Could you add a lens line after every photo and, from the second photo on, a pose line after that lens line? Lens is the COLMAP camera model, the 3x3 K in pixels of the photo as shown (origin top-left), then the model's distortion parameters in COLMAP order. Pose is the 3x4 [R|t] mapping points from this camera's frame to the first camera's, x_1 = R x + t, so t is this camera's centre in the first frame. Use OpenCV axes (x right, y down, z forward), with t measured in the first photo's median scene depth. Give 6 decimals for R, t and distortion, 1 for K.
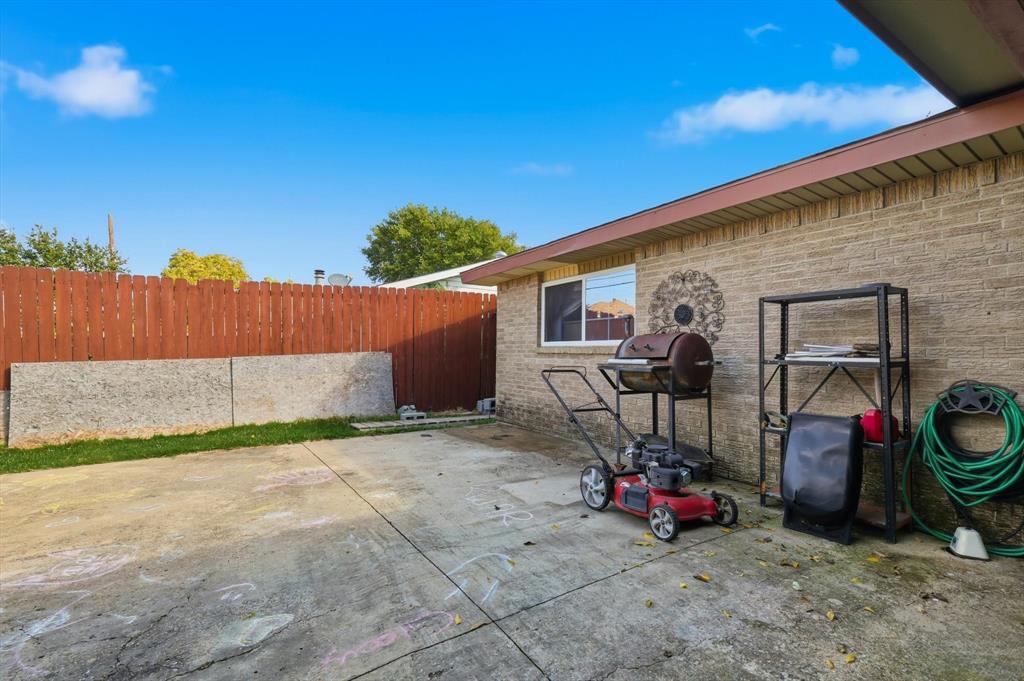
lens RADIAL K [[464.7, 0, 519.6], [0, 464.7, 340.9], [0, 0, 1]] dist [0.003652, 0.001647]
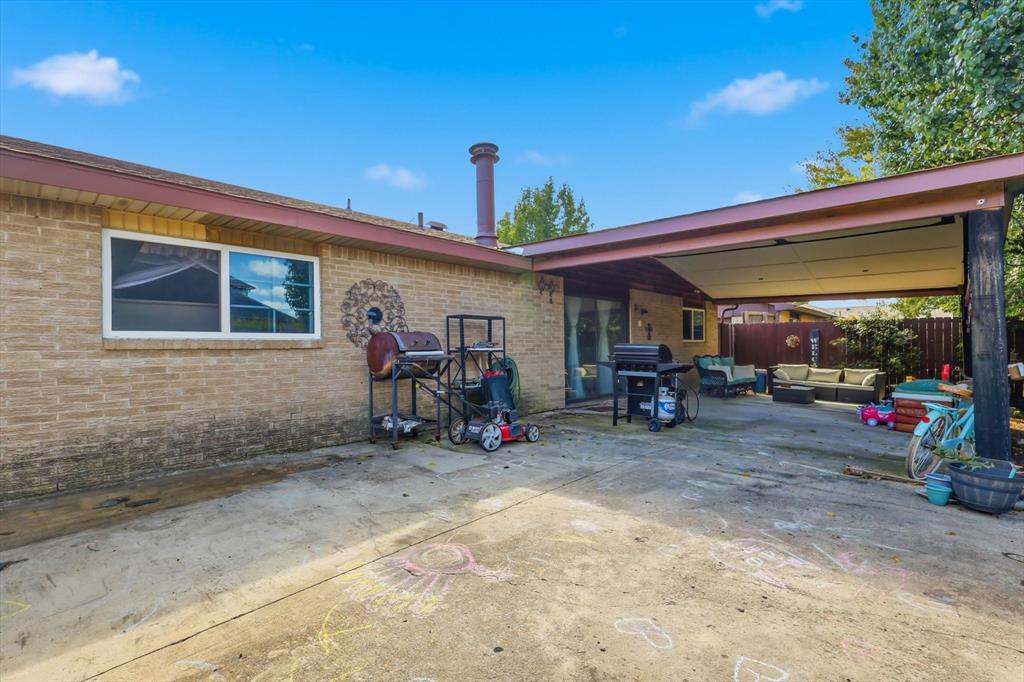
lens RADIAL K [[474.9, 0, 522.2], [0, 474.9, 346.1], [0, 0, 1]] dist [0.012442, 0.000210]
pose [[-0.262769, -0.004162, 0.964850, -1.419860], [-0.020424, 0.999791, -0.001250, 0.026330], [-0.964643, -0.020035, -0.262799, 1.402508]]
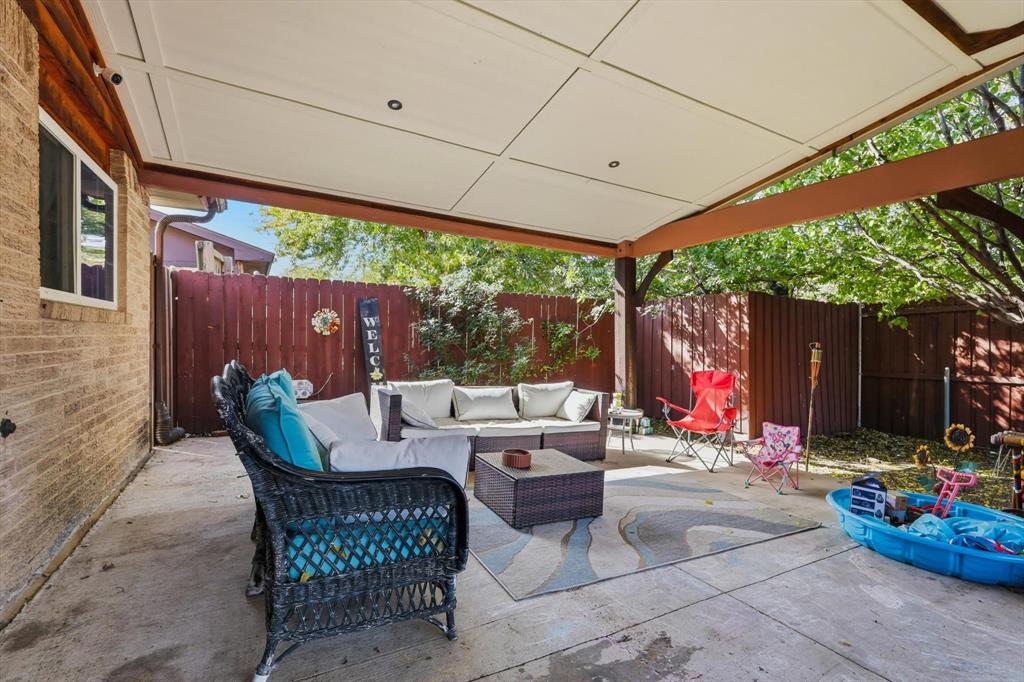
lens RADIAL K [[464.7, 0, 519.6], [0, 464.7, 341.4], [0, 0, 1]] dist [0.003652, 0.001647]
pose [[-0.998404, -0.019219, 0.053101, 1.364025], [-0.020183, 0.999640, -0.017677, 0.023189], [-0.052742, -0.018721, -0.998433, -0.324798]]
